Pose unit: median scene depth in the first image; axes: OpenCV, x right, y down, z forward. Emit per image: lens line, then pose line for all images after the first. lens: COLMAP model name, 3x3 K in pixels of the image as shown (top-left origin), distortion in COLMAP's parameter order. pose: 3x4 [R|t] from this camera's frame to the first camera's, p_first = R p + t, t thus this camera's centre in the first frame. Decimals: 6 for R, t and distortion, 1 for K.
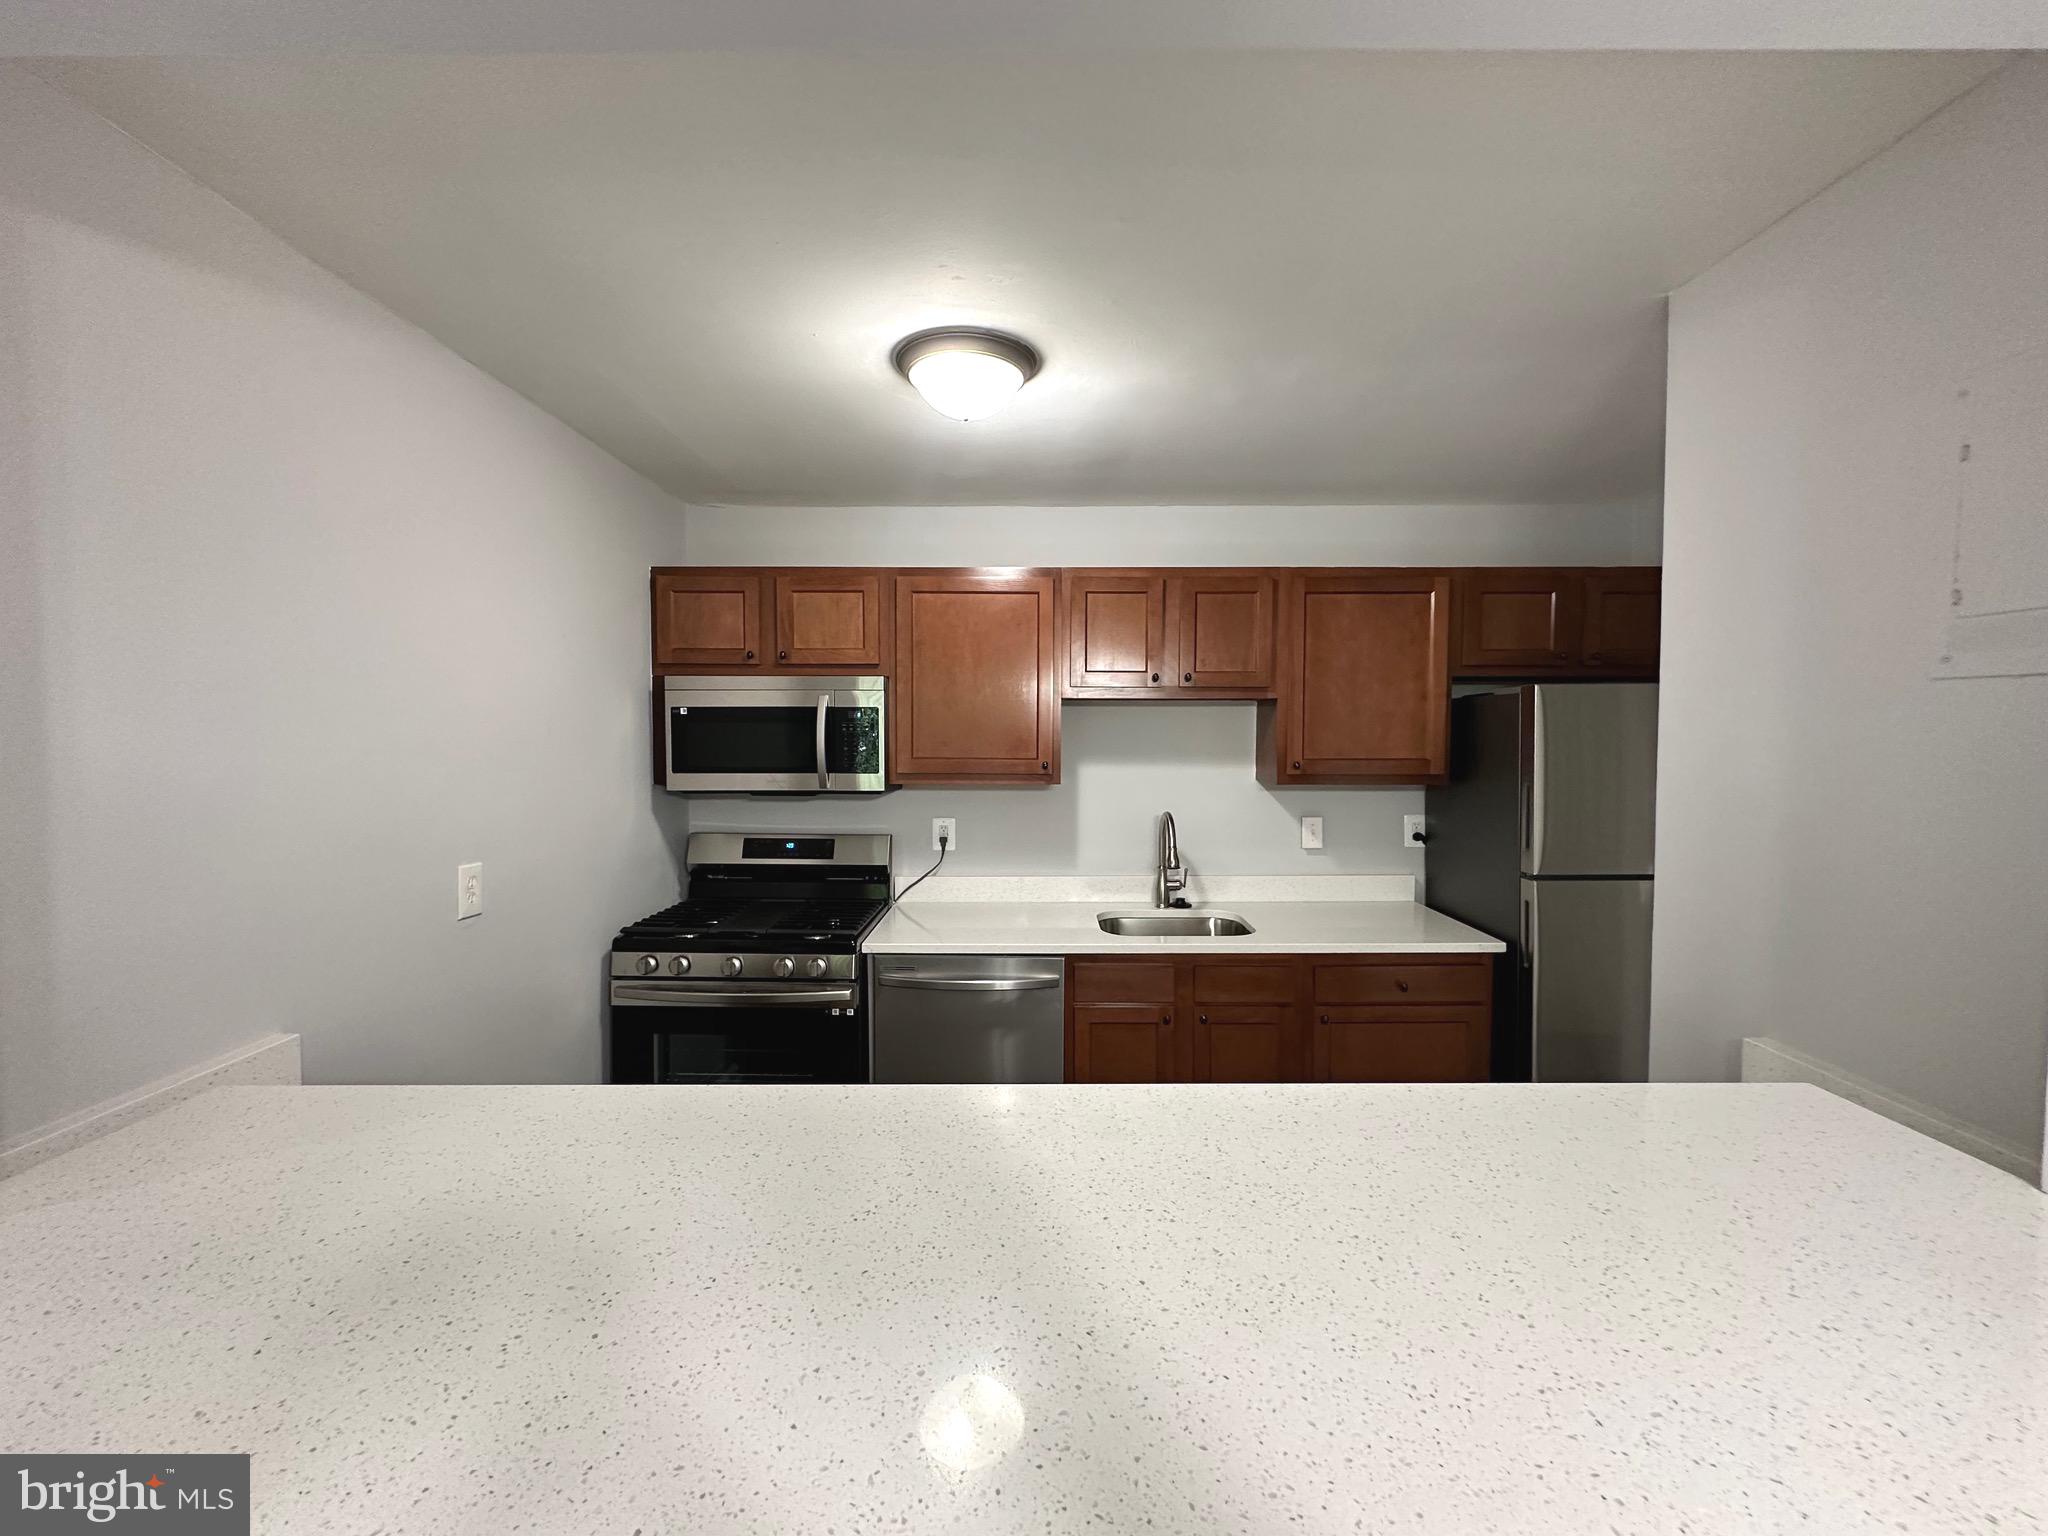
lens RADIAL K [[818.5, 0, 1023.2], [0, 818.5, 765.9], [0, 0, 1]] dist [-0.003574, 0.000887]
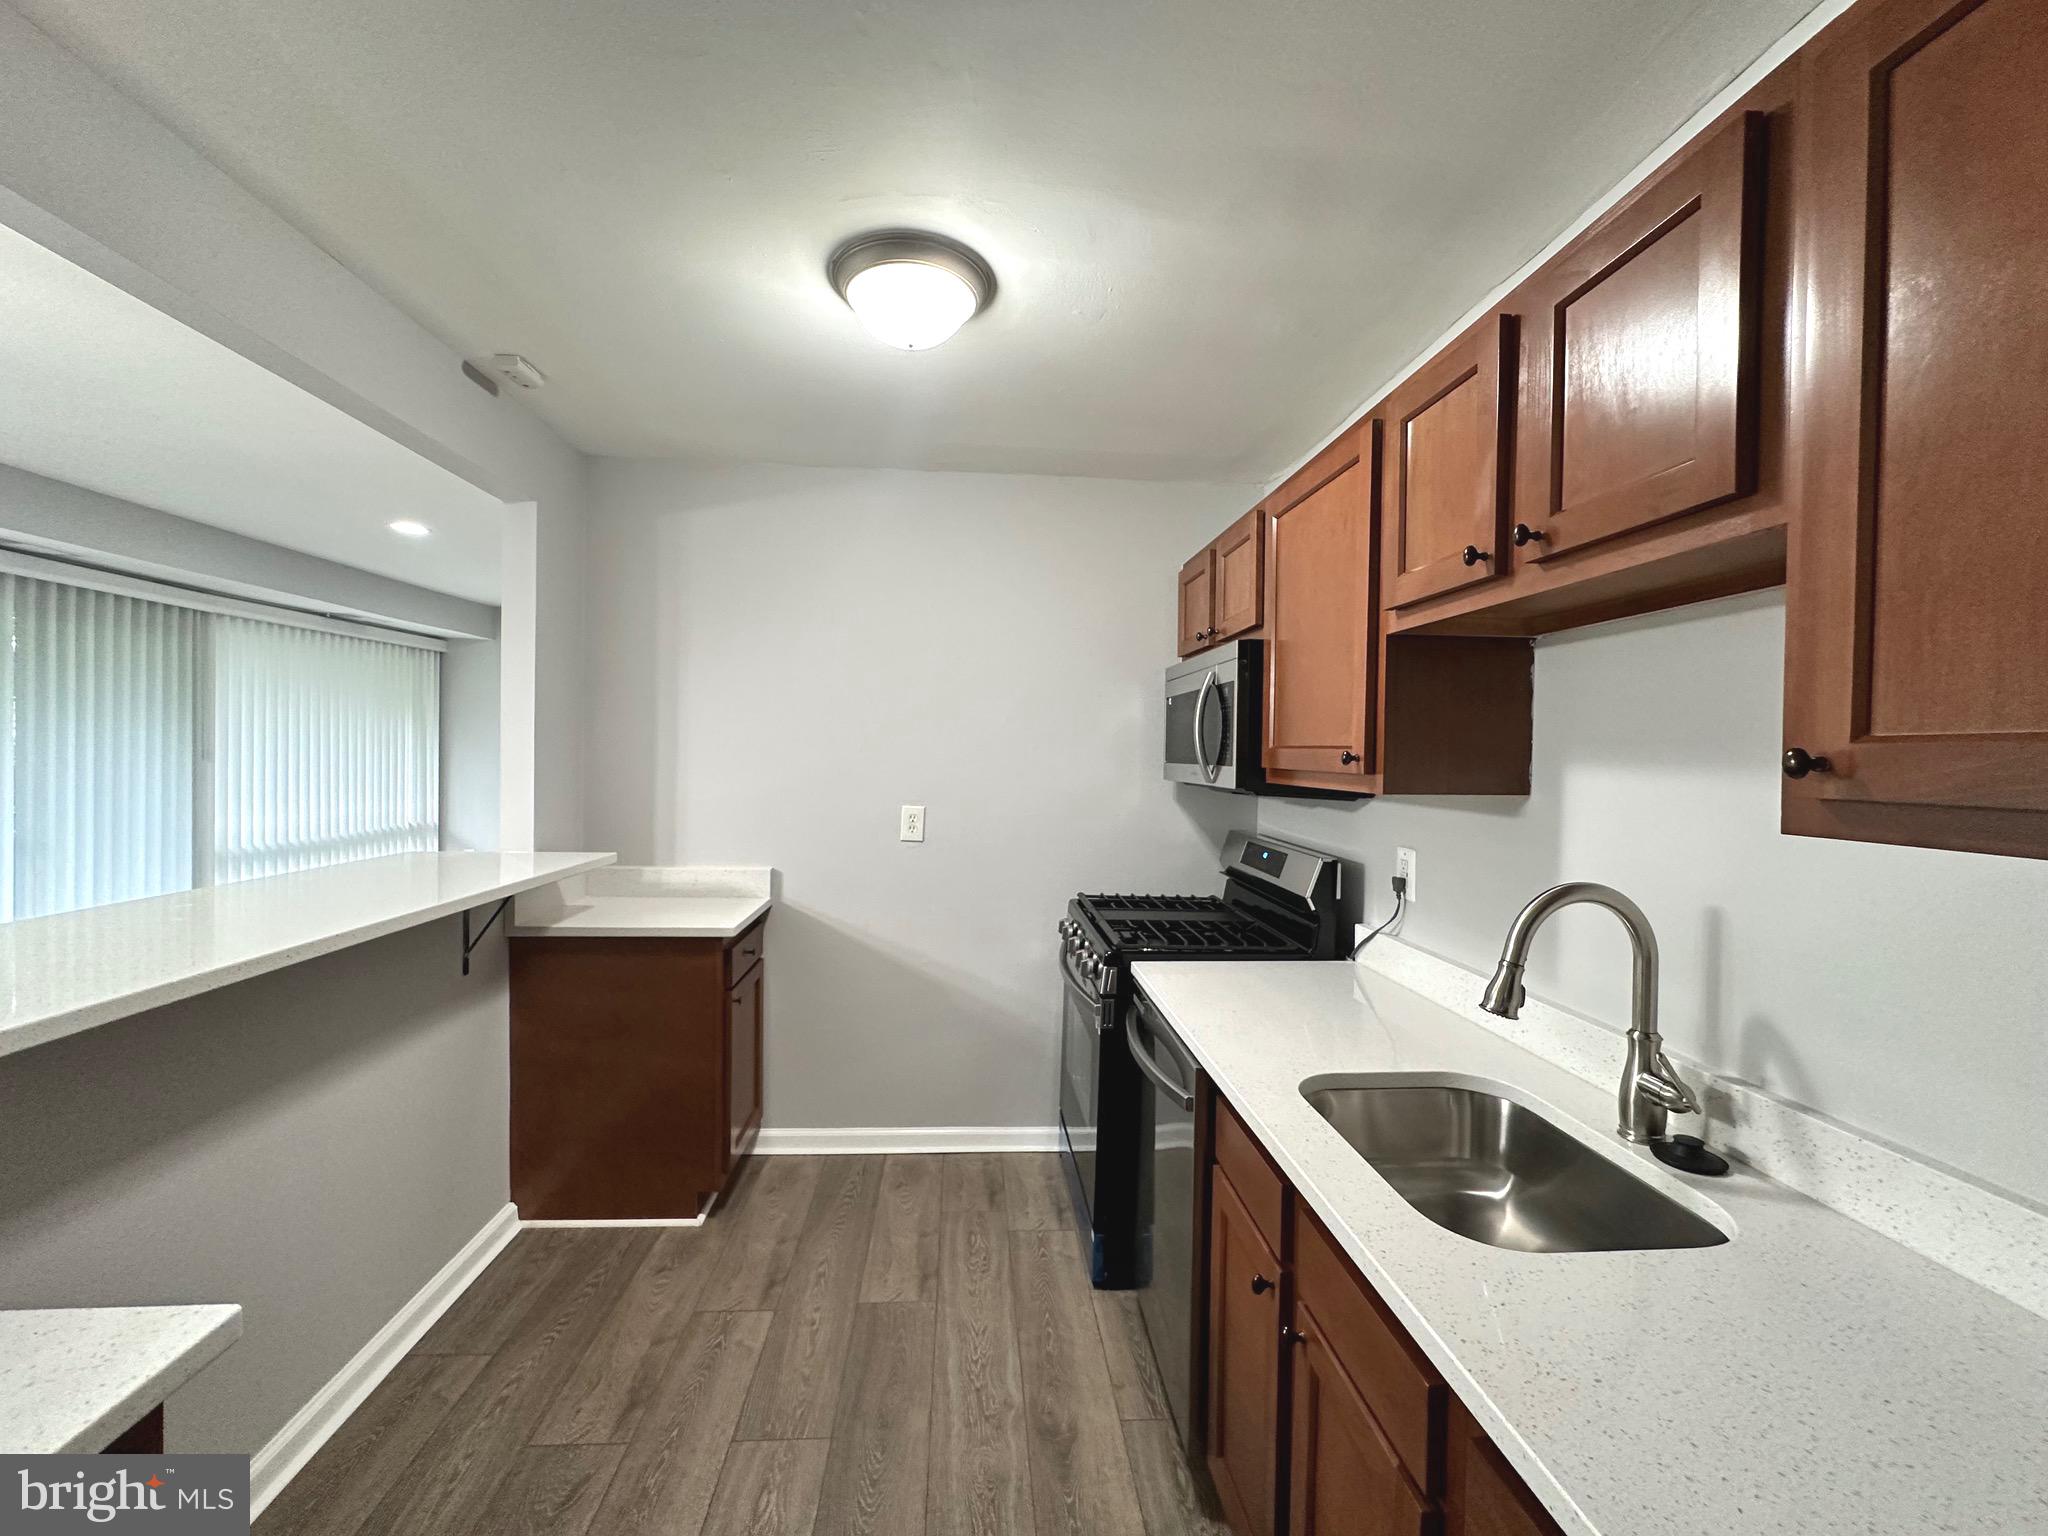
lens RADIAL K [[818.5, 0, 1026.2], [0, 818.5, 767.1], [0, 0, 1]] dist [-0.003574, 0.000887]
pose [[0.088206, 0.018539, -0.995930, 0.562104], [-0.058169, 0.998216, 0.013430, 0.011284], [0.994402, 0.056748, 0.089127, 0.722838]]
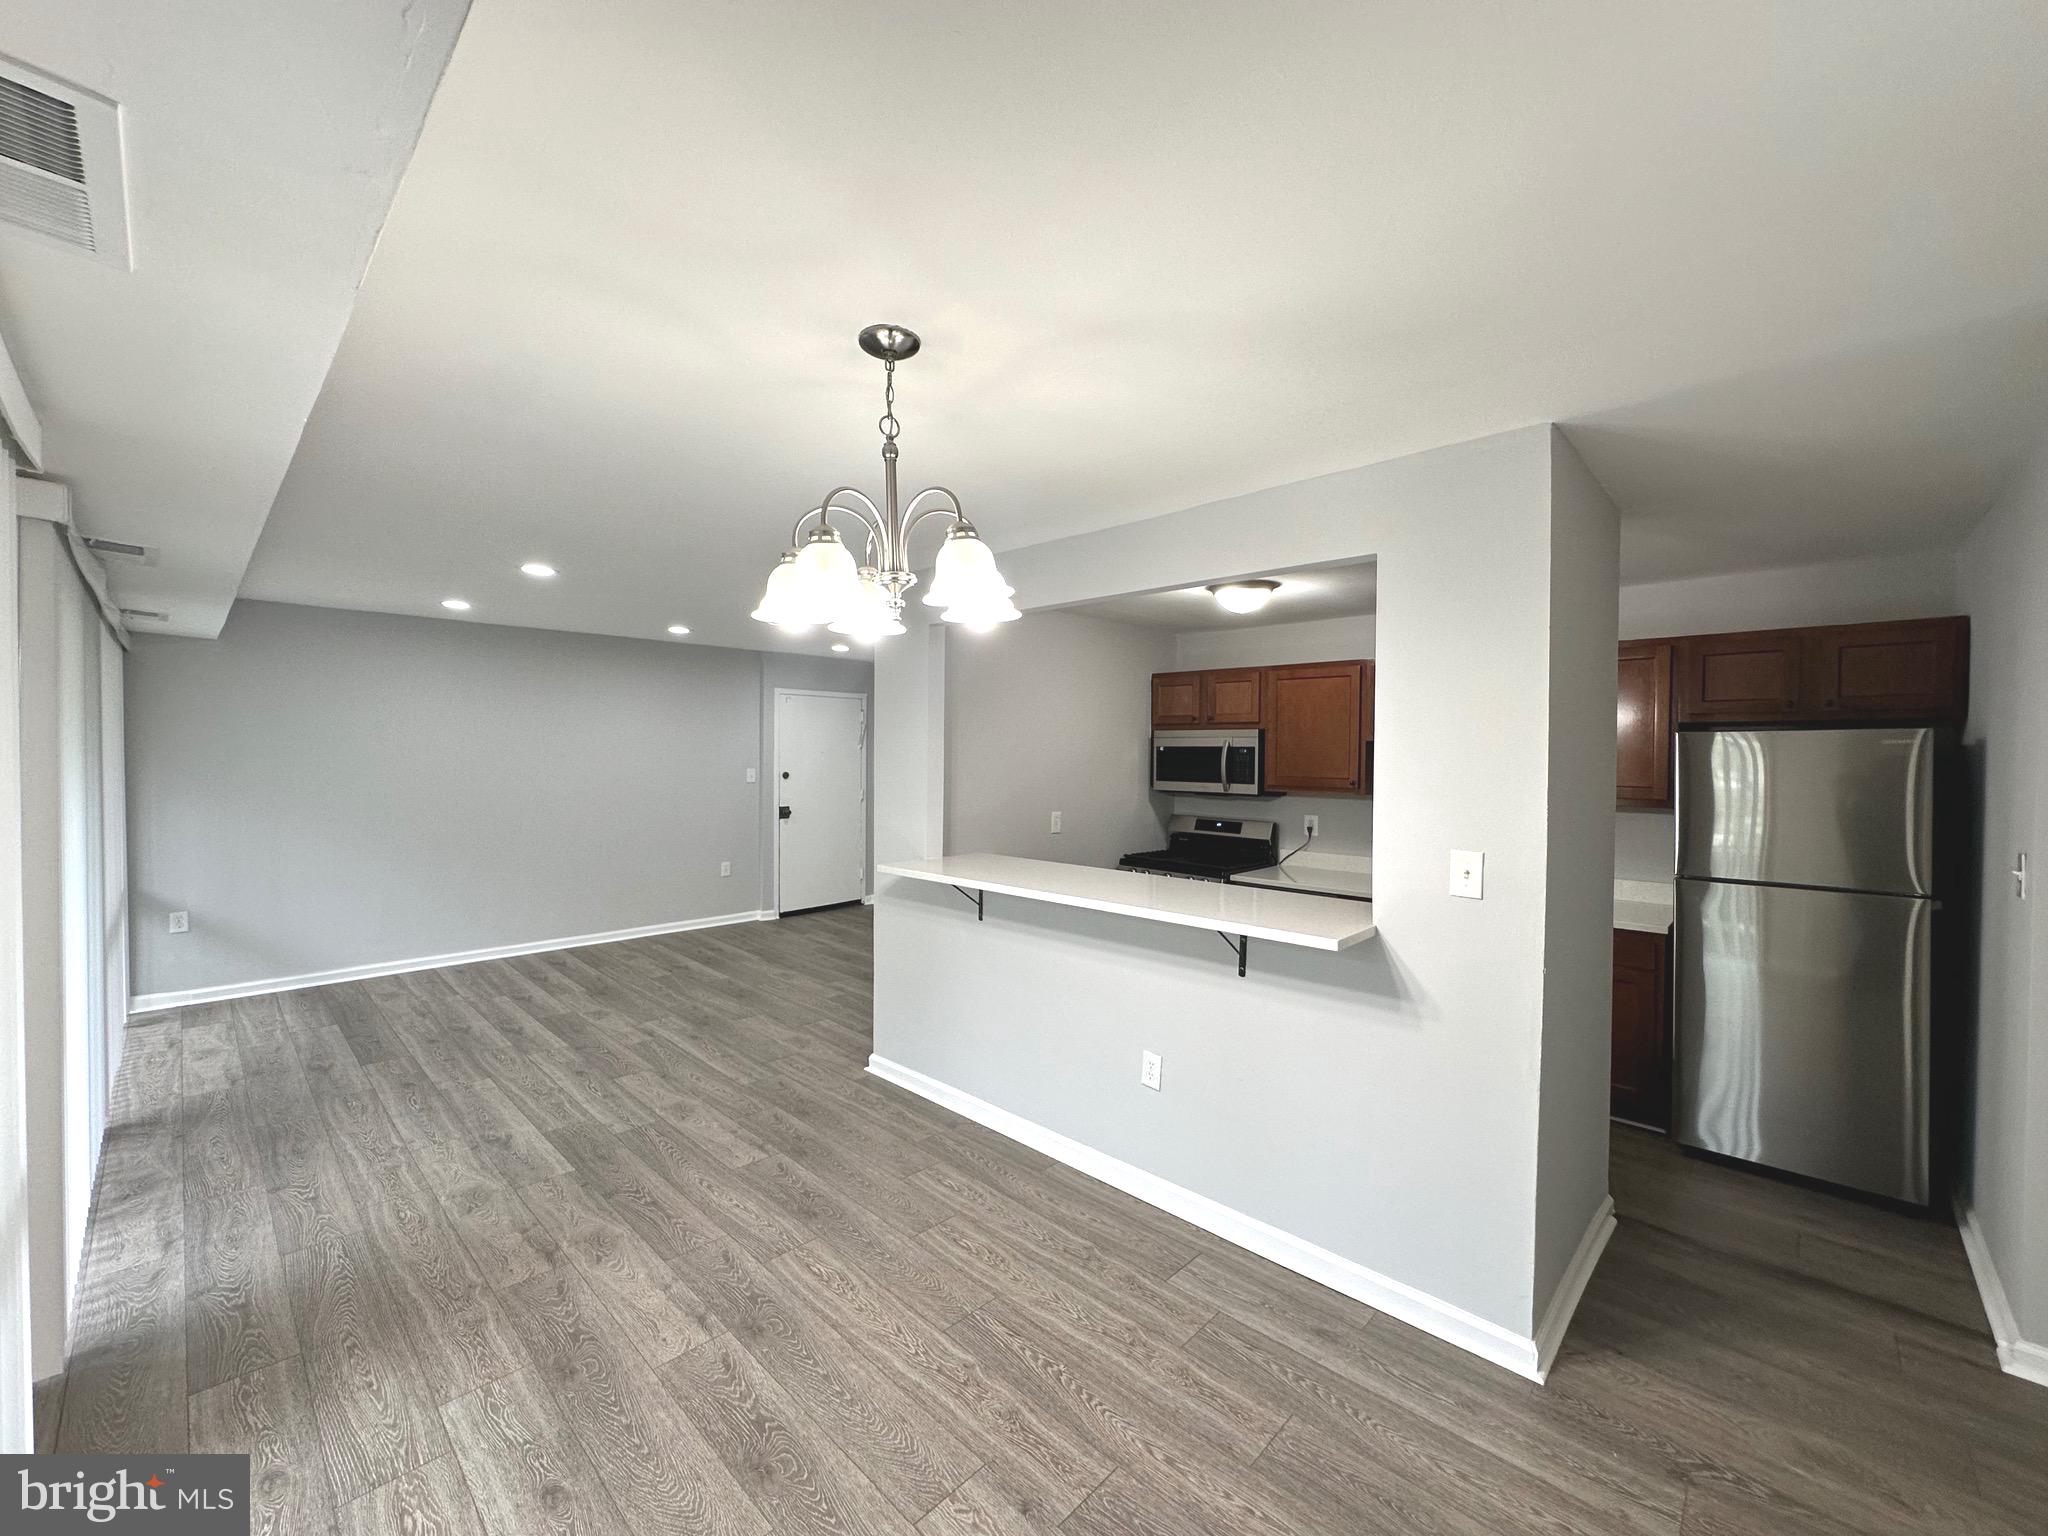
lens RADIAL K [[818.5, 0, 1024.5], [0, 818.5, 766.3], [0, 0, 1]] dist [-0.003574, 0.000887]
pose [[0.726930, 0.017879, -0.686479, 0.655017], [-0.035542, 0.999301, -0.011610, 0.008223], [0.685791, 0.032839, 0.727057, -0.602881]]
